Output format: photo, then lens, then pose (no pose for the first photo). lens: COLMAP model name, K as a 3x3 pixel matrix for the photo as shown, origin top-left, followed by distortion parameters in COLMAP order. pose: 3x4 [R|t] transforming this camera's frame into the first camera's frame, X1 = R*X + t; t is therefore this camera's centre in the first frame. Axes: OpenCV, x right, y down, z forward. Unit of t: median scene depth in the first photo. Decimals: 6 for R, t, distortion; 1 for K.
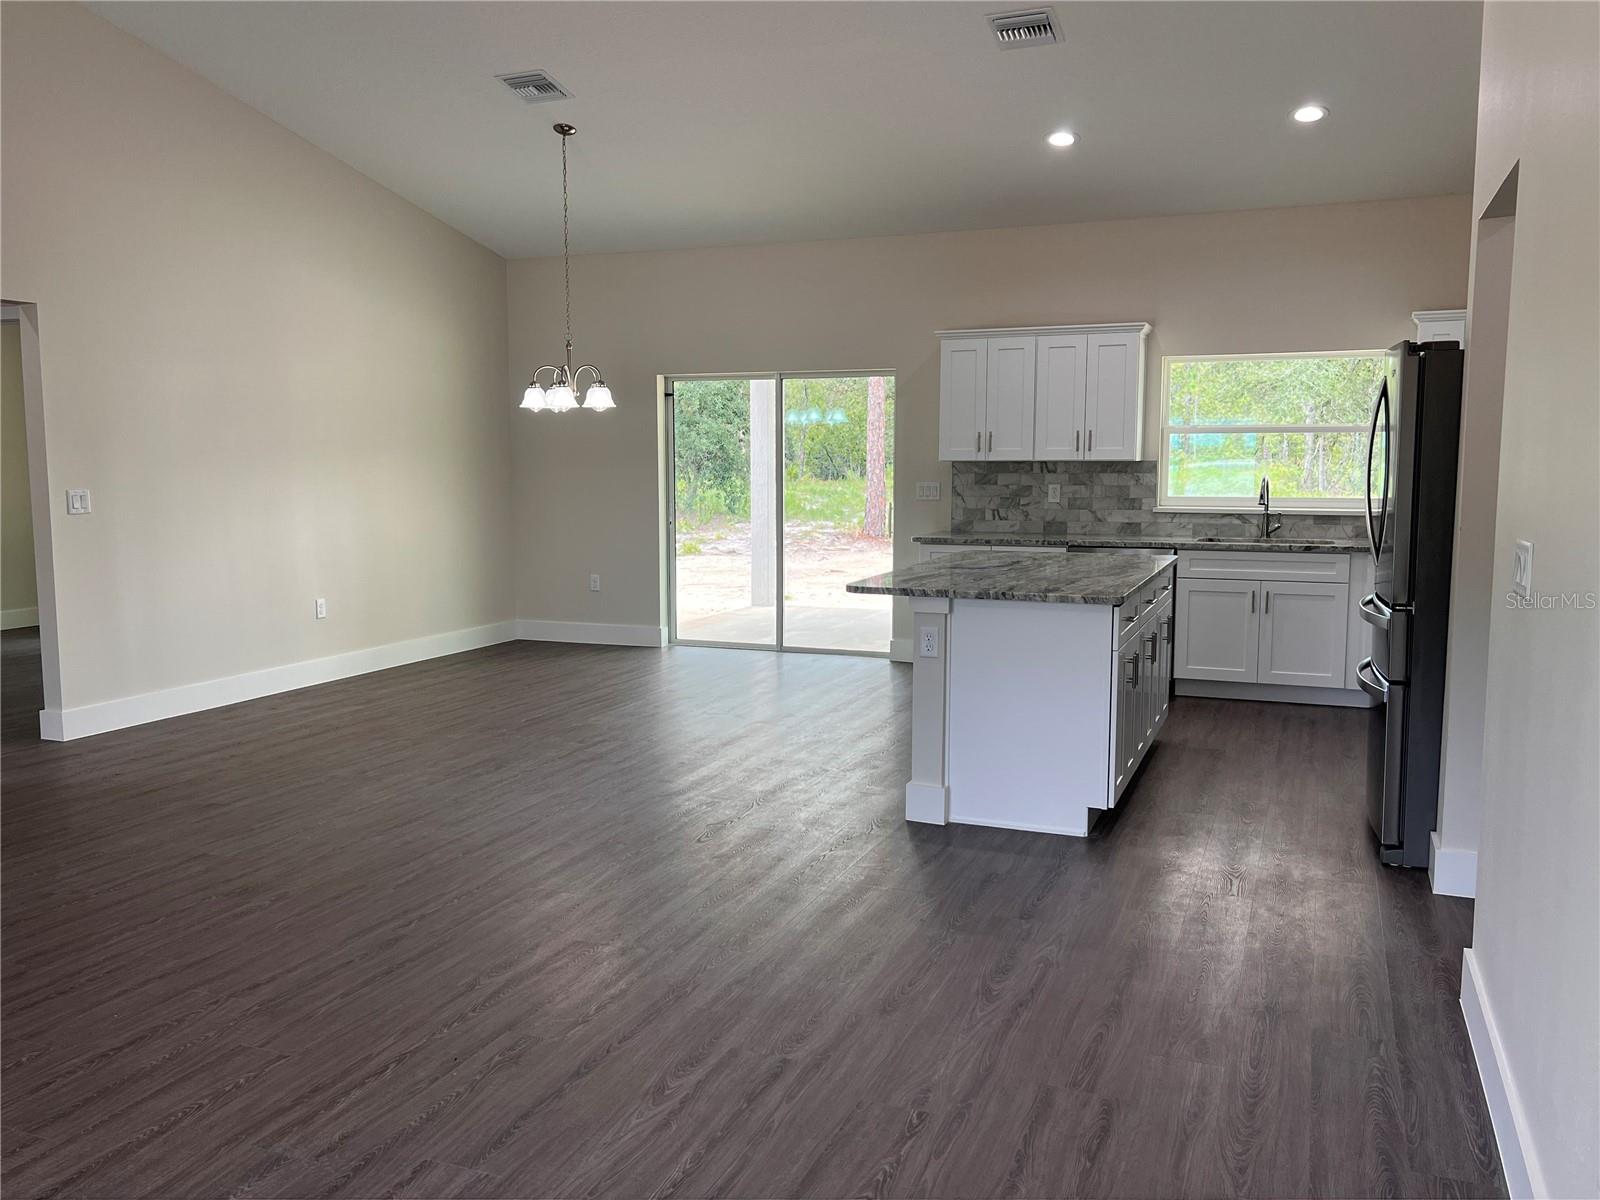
lens RADIAL K [[1255.4, 0, 800.0], [0, 1255.4, 600.0], [0, 0, 1]] dist [0.091666, -0.113435]
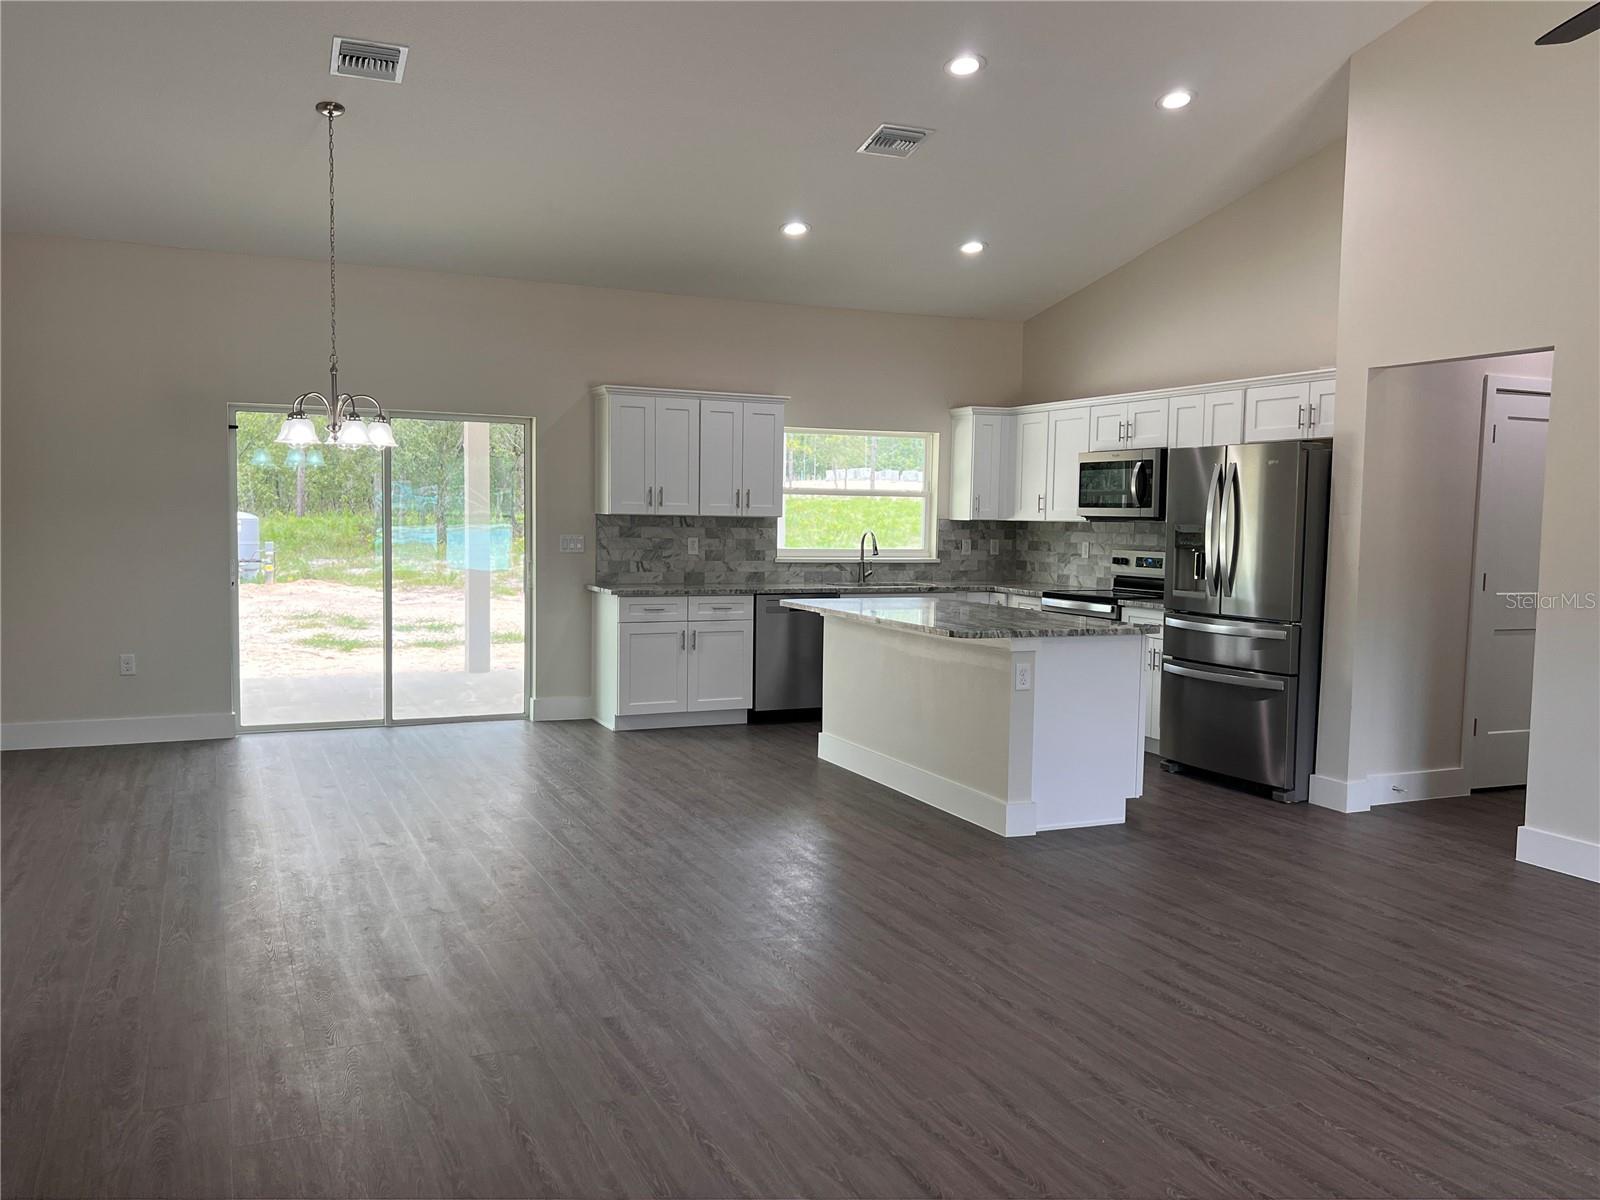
lens RADIAL K [[1255.4, 0, 800.0], [0, 1255.4, 600.0], [0, 0, 1]] dist [0.091666, -0.113435]
pose [[0.702496, -0.036333, 0.710760, -0.505560], [0.063630, 0.997903, -0.011878, -0.021213], [-0.708838, 0.053570, 0.703335, 0.196311]]
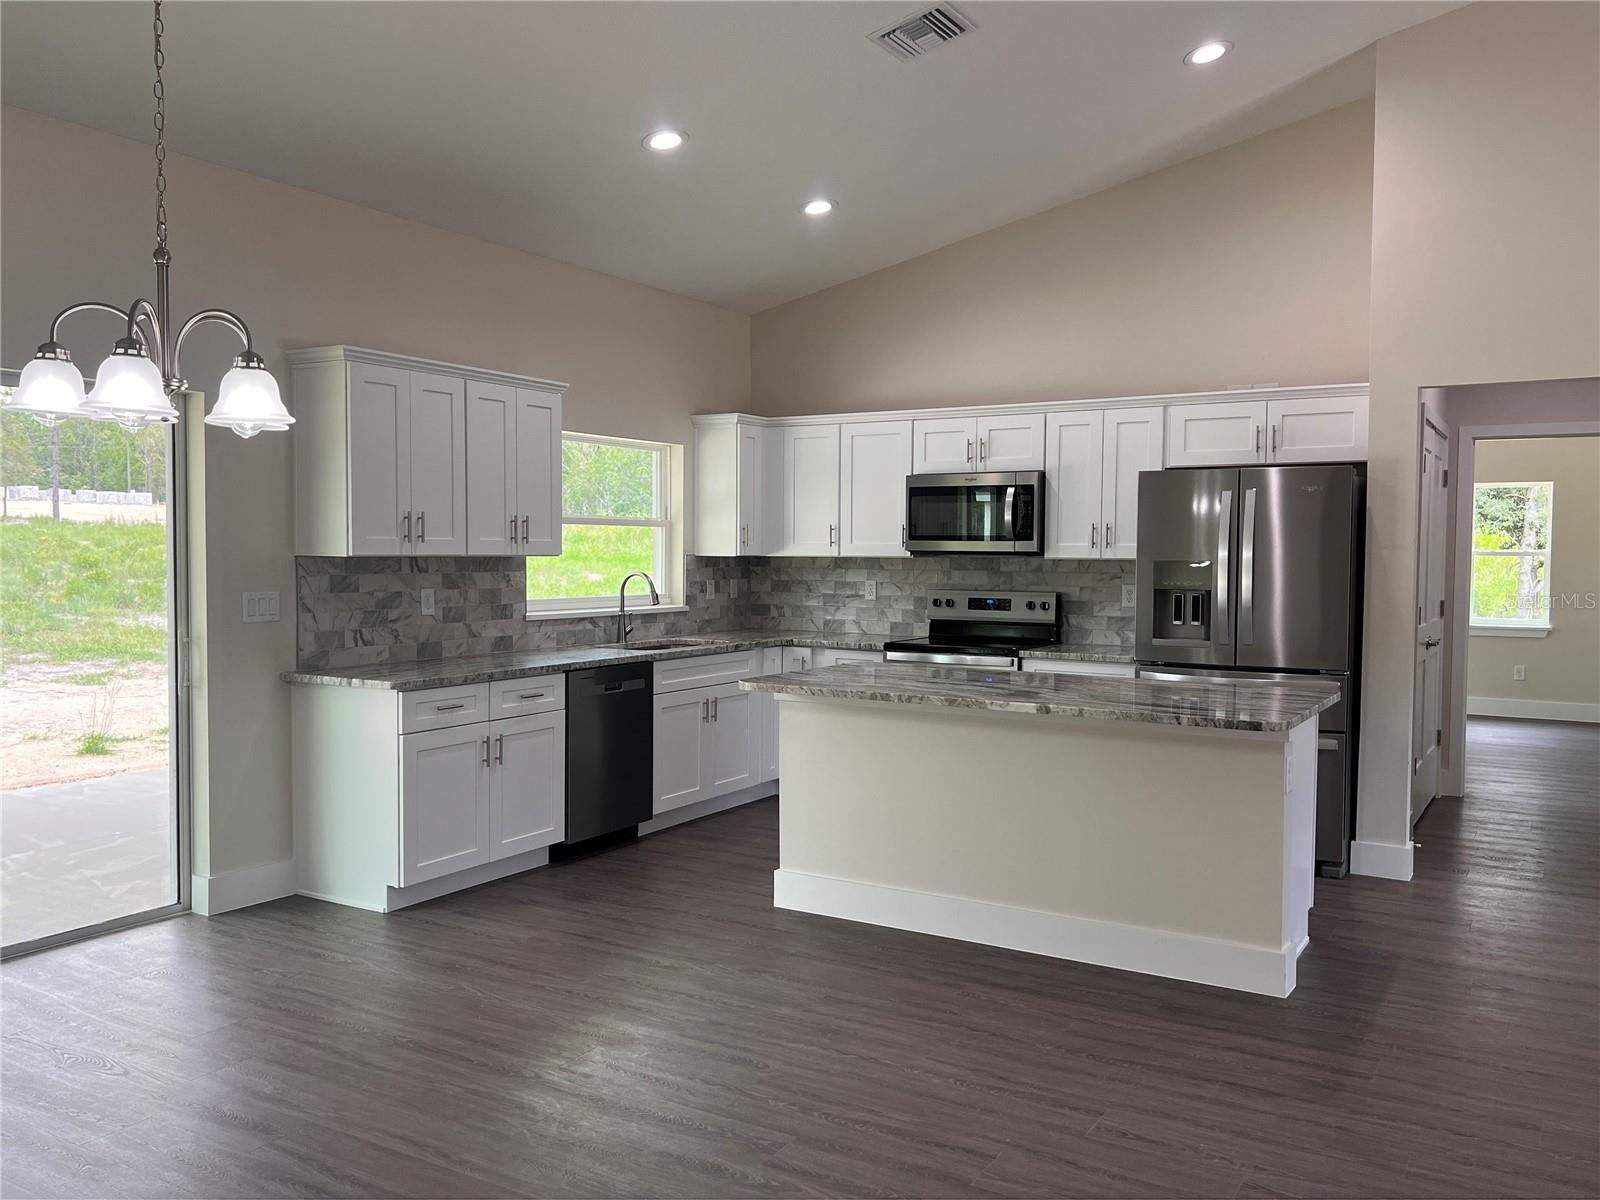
lens RADIAL K [[1255.4, 0, 800.0], [0, 1255.4, 600.0], [0, 0, 1]] dist [0.091666, -0.113435]
pose [[0.182824, -0.037748, 0.982421, -0.462310], [0.104748, 0.994323, 0.018712, -0.079319], [-0.977550, 0.099486, 0.185740, 0.686702]]
